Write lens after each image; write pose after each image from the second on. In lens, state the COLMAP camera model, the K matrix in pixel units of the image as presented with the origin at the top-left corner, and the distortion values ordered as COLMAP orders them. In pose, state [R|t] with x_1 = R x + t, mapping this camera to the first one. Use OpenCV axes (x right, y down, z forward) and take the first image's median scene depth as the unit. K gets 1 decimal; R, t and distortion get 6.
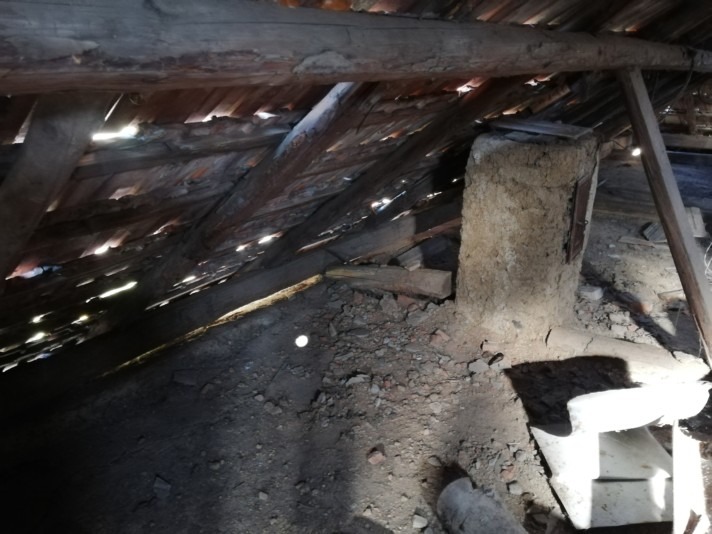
lens RADIAL K [[582.2, 0, 363.4], [0, 582.2, 261.1], [0, 0, 1]] dist [0.070602, -0.073203]
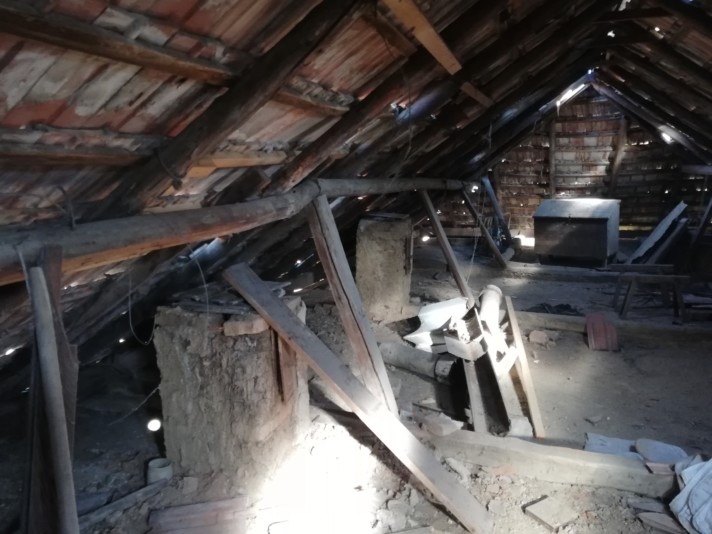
lens RADIAL K [[582.2, 0, 350.6], [0, 582.2, 259.9], [0, 0, 1]] dist [0.070602, -0.073203]
pose [[0.950702, -0.047214, 0.306492, -0.516414], [0.103956, 0.979676, -0.171544, 0.304106], [-0.292164, 0.194949, 0.936288, -0.989905]]
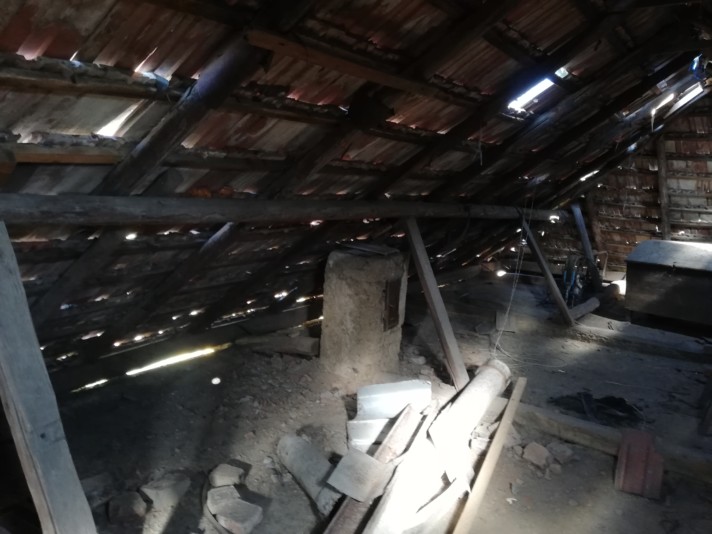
lens RADIAL K [[582.2, 0, 358.8], [0, 582.2, 264.2], [0, 0, 1]] dist [0.070602, -0.073203]
pose [[0.995008, 0.043806, 0.089670, 0.130170], [-0.025476, 0.980237, -0.196179, 0.144154], [-0.096491, 0.192915, 0.976460, -0.603286]]
